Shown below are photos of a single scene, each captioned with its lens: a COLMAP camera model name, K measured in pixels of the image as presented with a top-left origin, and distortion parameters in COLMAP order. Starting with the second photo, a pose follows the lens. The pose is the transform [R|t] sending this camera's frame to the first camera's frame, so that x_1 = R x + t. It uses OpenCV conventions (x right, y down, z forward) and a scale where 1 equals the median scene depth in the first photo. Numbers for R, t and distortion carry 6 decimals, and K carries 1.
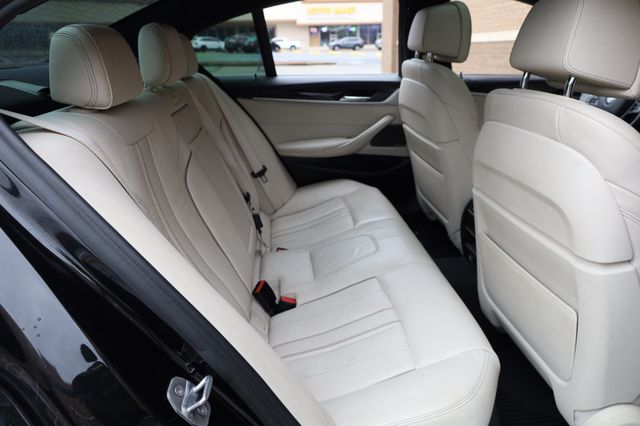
lens RADIAL K [[446.3, 0, 325.1], [0, 446.3, 212.0], [0, 0, 1]] dist [-0.006084, 0.000280]
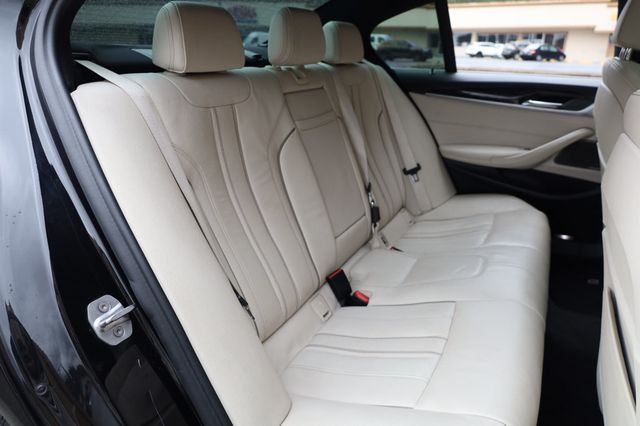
lens RADIAL K [[446.3, 0, 325.3], [0, 446.3, 211.8], [0, 0, 1]] dist [-0.006084, 0.000280]
pose [[0.832306, 0.213279, -0.511643, 0.204787], [-0.220273, 0.974266, 0.047798, -0.005779], [0.508671, 0.072918, 0.857867, 0.085360]]
